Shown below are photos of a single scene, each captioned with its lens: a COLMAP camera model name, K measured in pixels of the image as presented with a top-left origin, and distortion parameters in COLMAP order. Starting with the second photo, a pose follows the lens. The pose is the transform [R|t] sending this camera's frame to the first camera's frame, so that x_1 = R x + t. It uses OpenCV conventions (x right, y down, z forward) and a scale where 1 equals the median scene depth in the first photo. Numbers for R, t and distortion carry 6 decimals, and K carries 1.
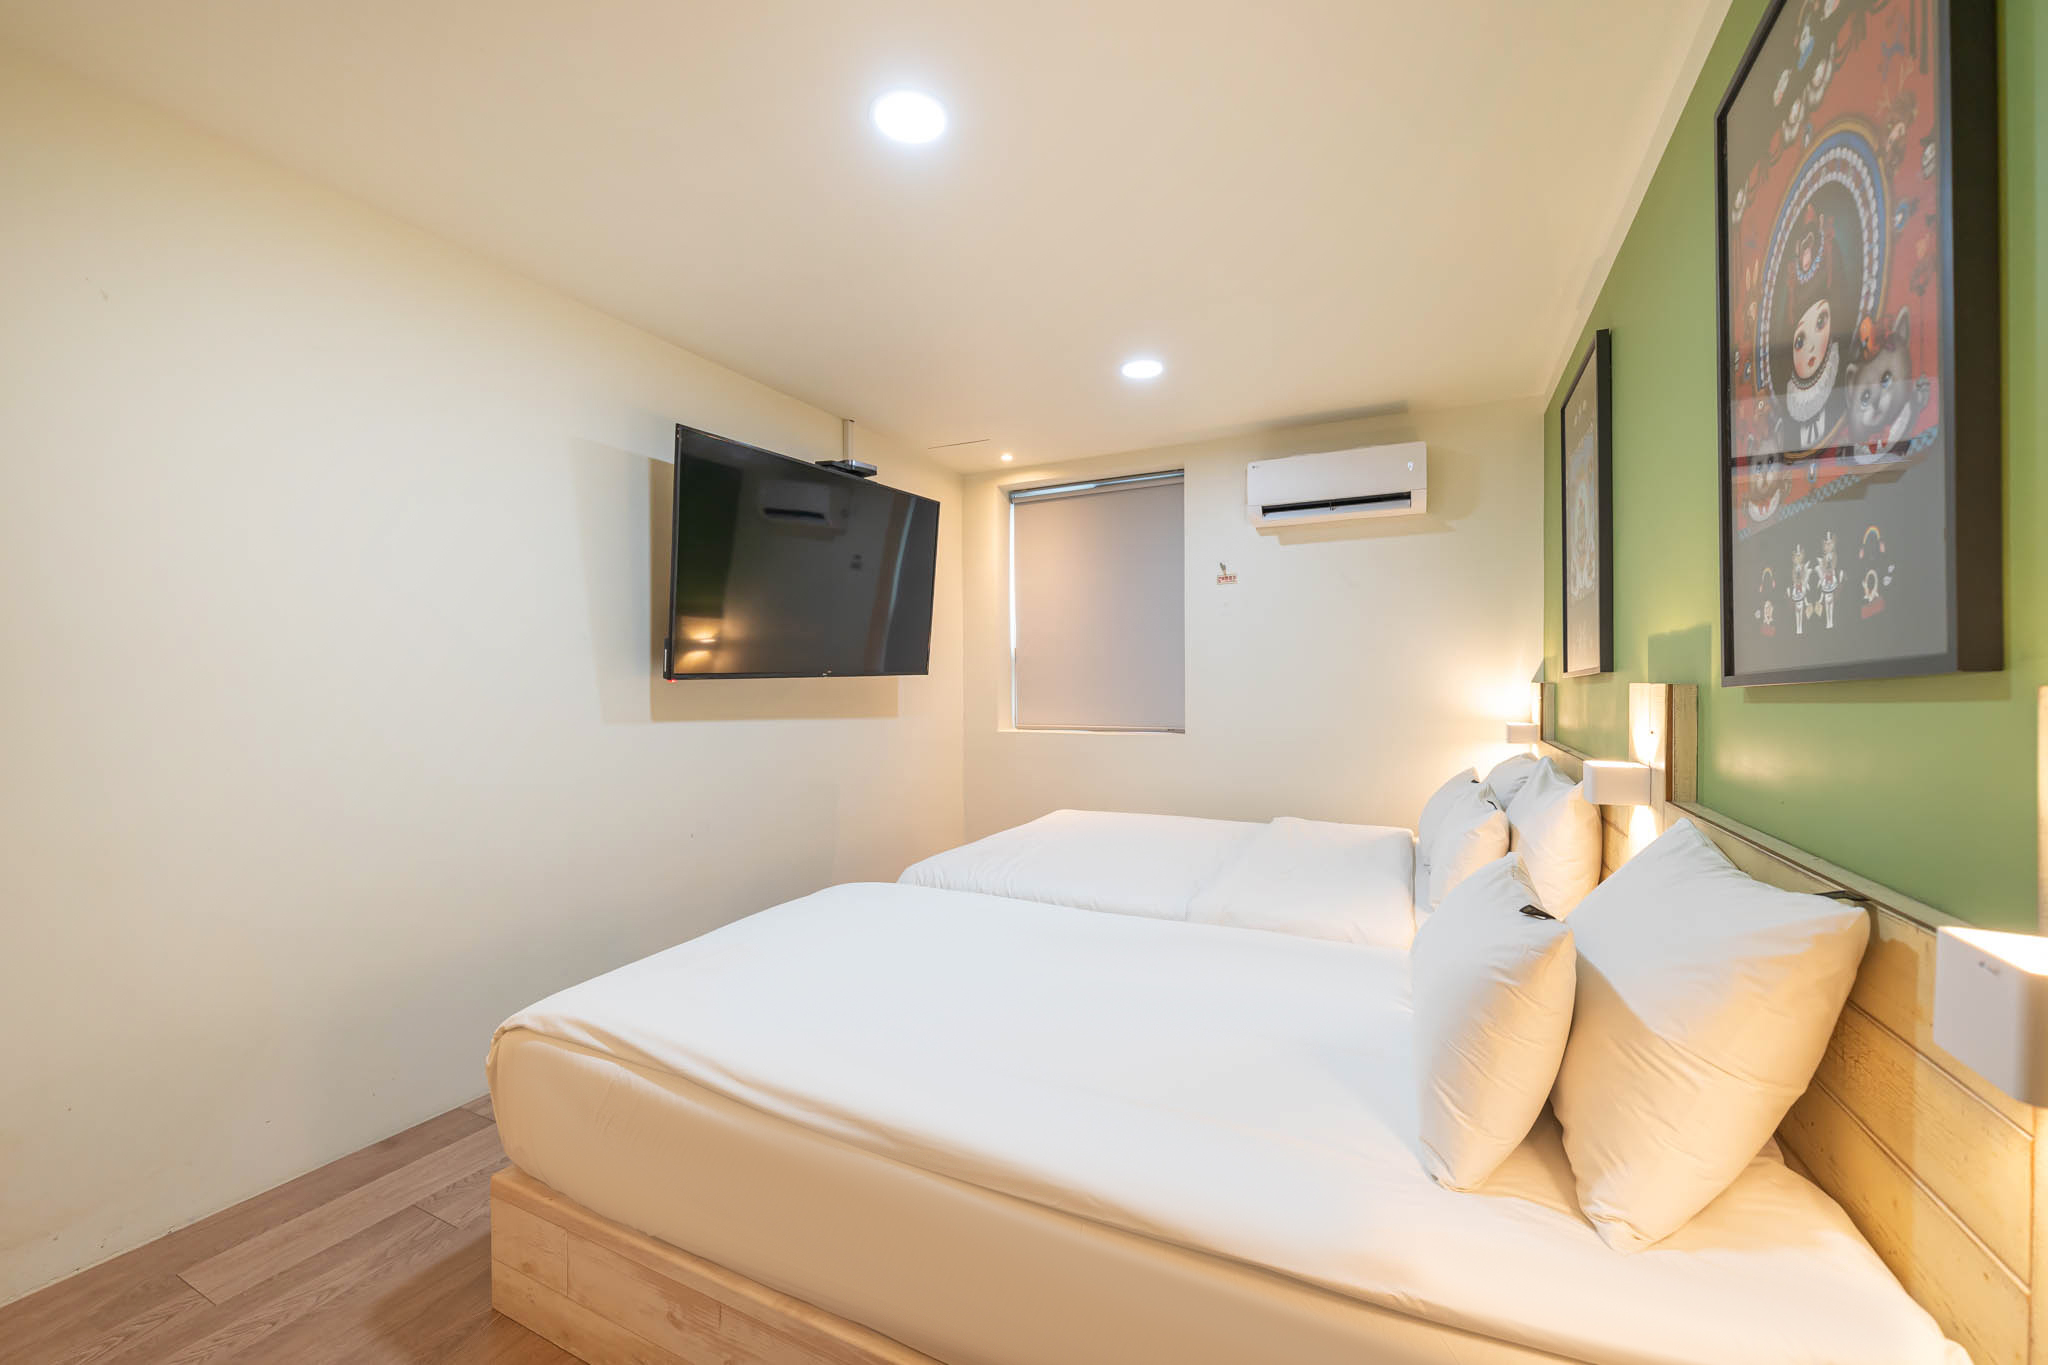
lens RADIAL K [[801.6, 0, 979.0], [0, 801.6, 684.2], [0, 0, 1]] dist [0.000079, 0.000034]
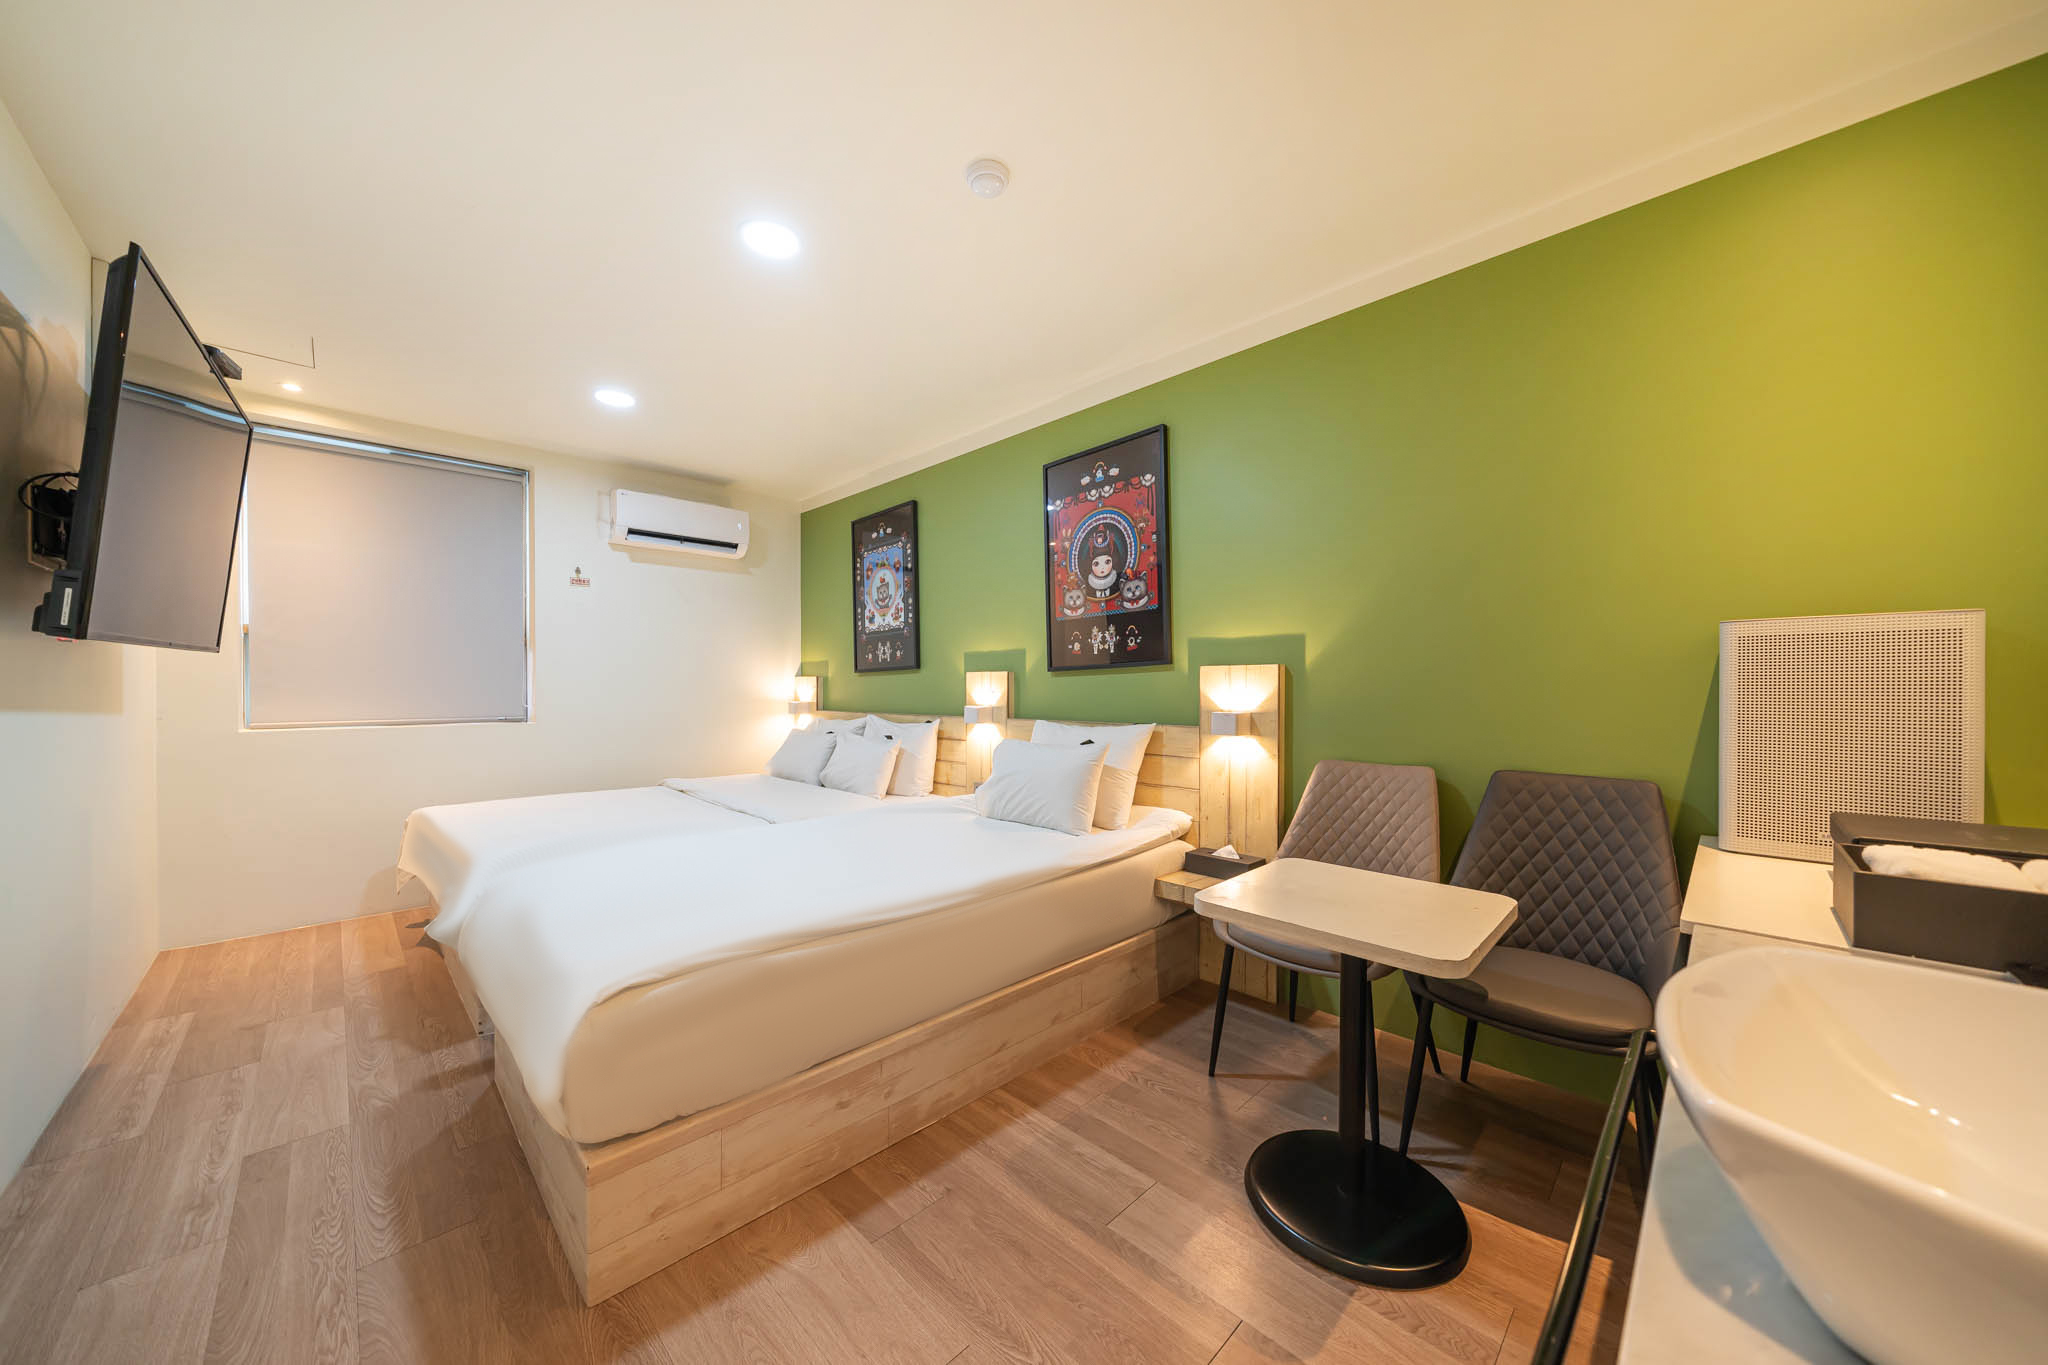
lens RADIAL K [[701.3, 0, 1024.0], [0, 701.3, 682.5], [0, 0, 1]] dist [-0.000708, -0.000041]
pose [[0.316773, 0.011377, 0.948433, -0.486752], [-0.001742, 0.999933, -0.011413, 0.023672], [-0.948500, 0.001963, 0.316772, 0.104230]]
